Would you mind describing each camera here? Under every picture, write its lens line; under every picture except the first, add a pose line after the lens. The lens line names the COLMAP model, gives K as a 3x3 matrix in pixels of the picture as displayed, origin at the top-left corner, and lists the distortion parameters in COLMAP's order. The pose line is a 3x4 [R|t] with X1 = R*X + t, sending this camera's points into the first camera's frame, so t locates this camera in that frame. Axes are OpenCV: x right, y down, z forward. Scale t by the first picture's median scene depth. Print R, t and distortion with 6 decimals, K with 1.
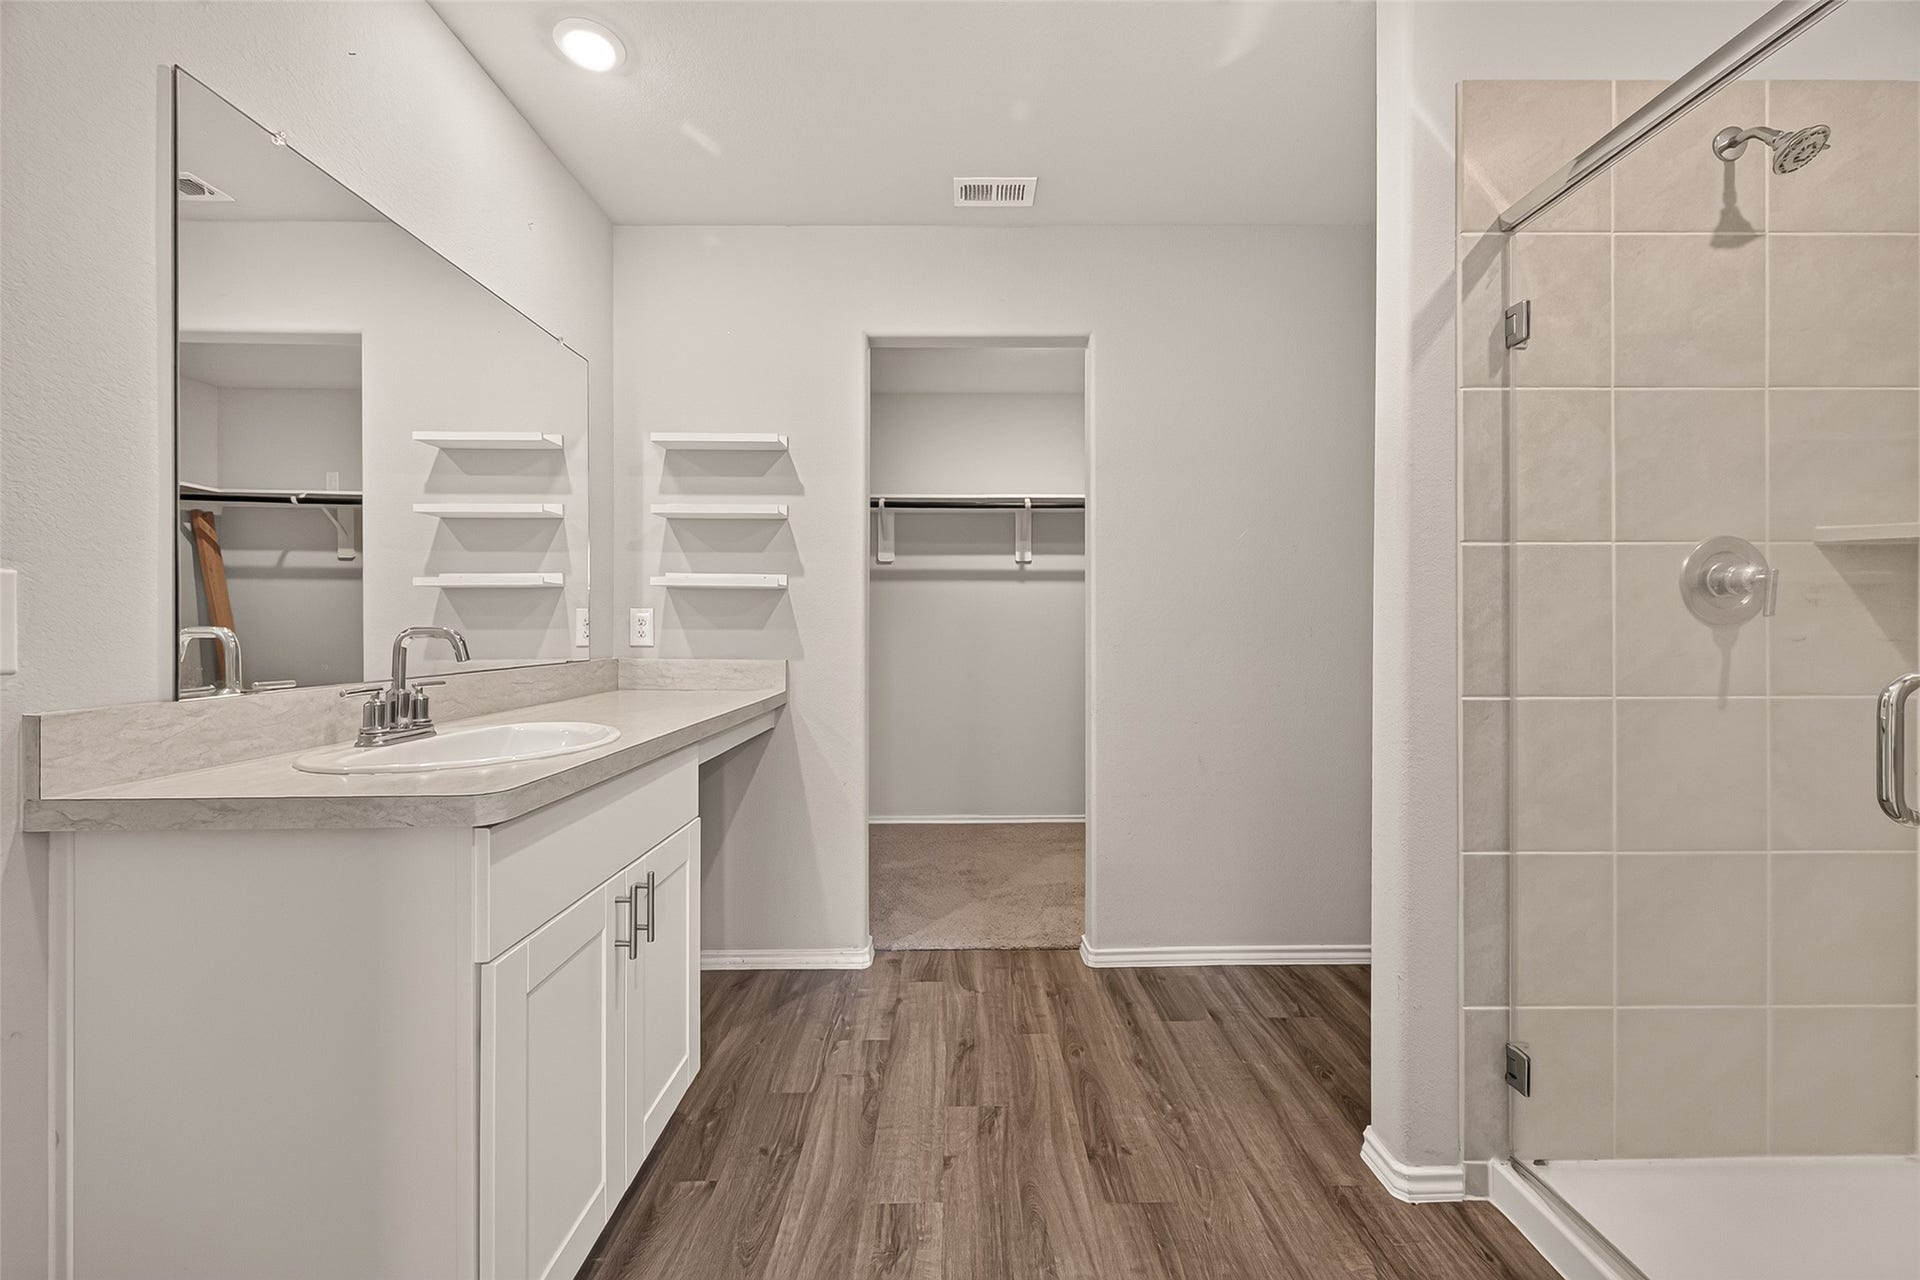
lens RADIAL K [[751.6, 0, 963.3], [0, 751.6, 634.9], [0, 0, 1]] dist [0.003707, -0.000868]
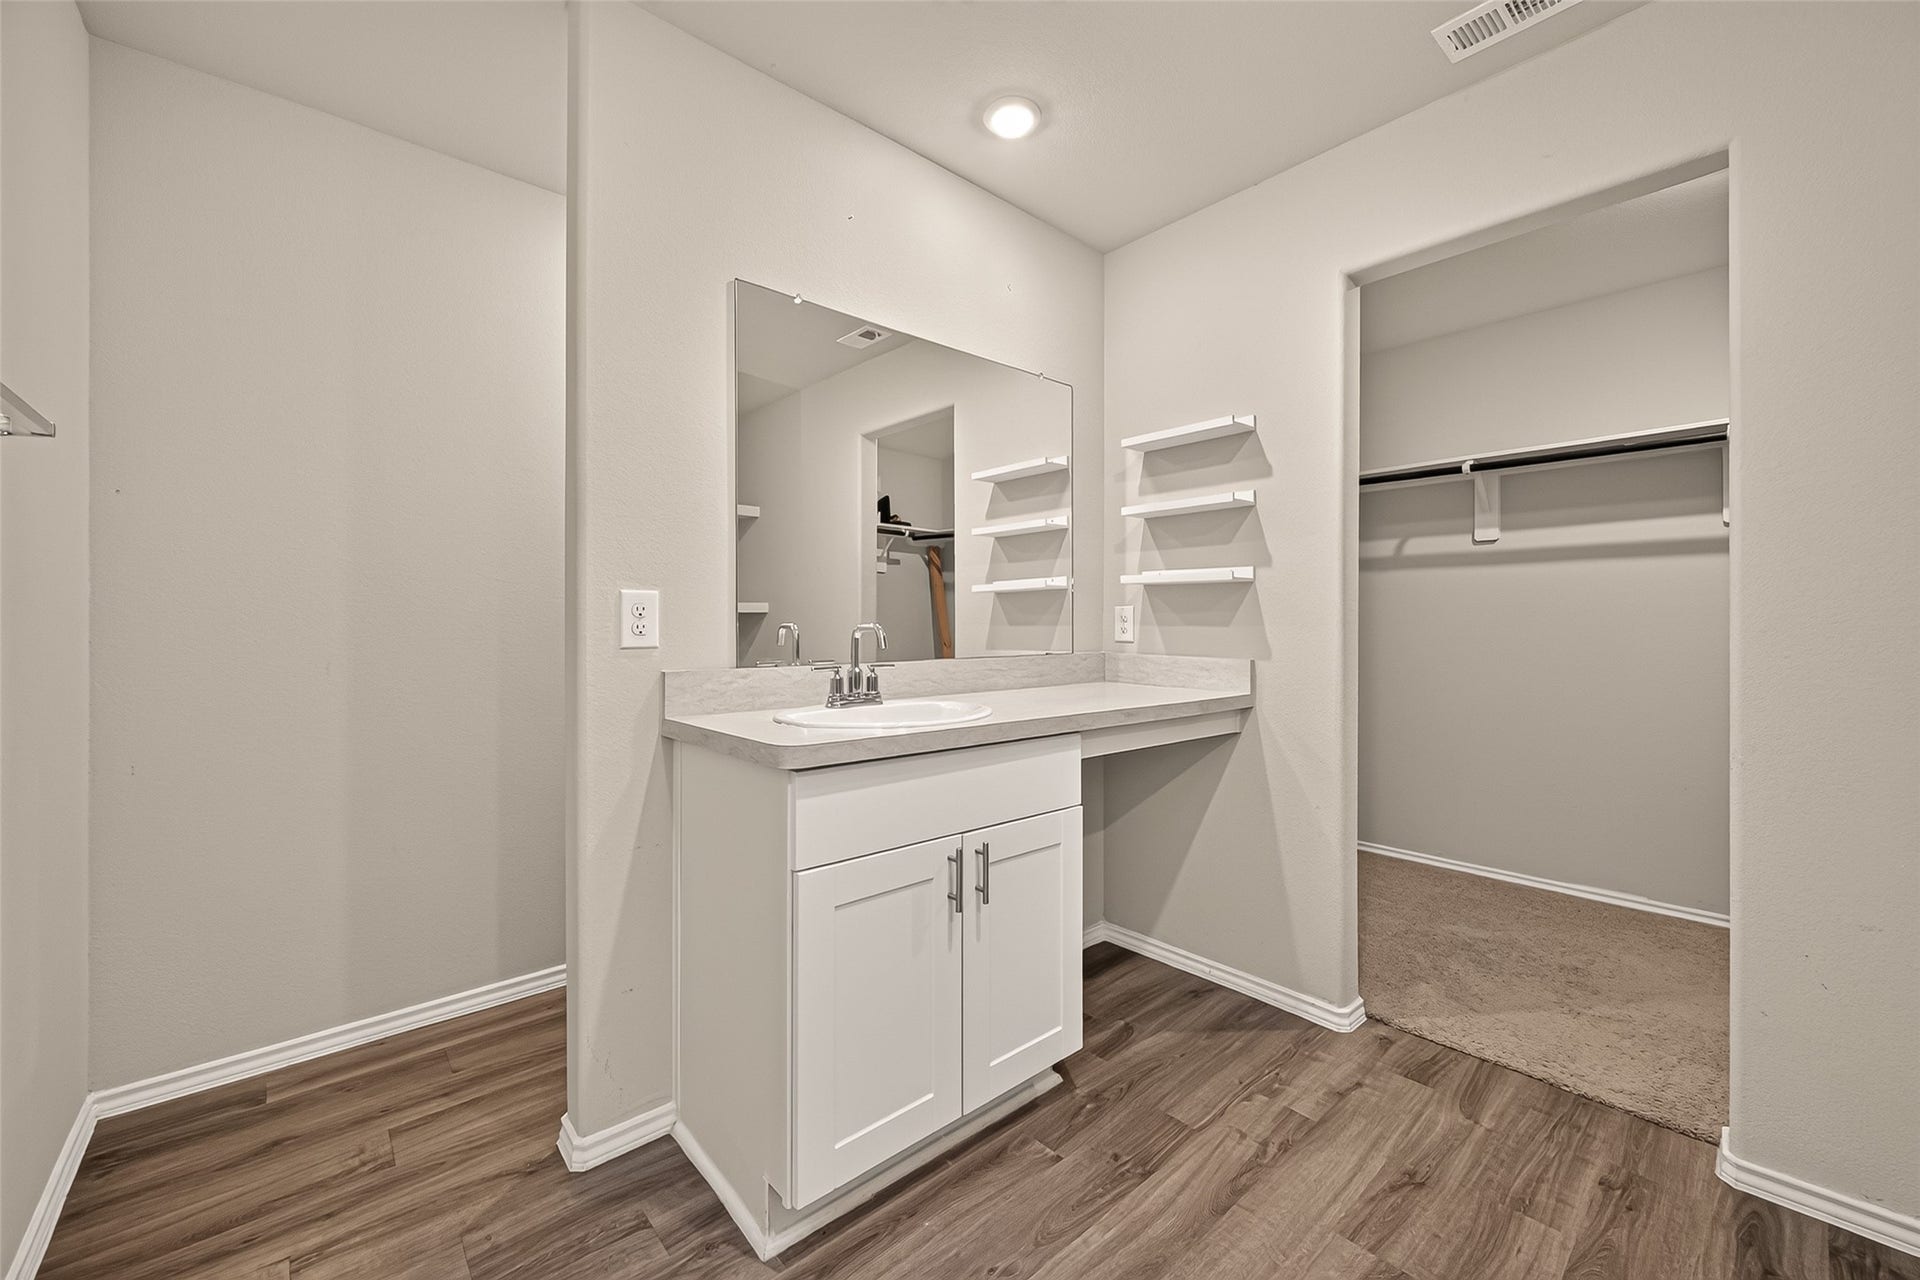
lens RADIAL K [[751.6, 0, 961.6], [0, 751.6, 630.8], [0, 0, 1]] dist [0.003707, -0.000868]
pose [[0.656740, 0.007191, -0.754083, 0.234852], [-0.009003, 0.999958, 0.001695, -0.000396], [0.754064, 0.005676, 0.656777, 0.138078]]
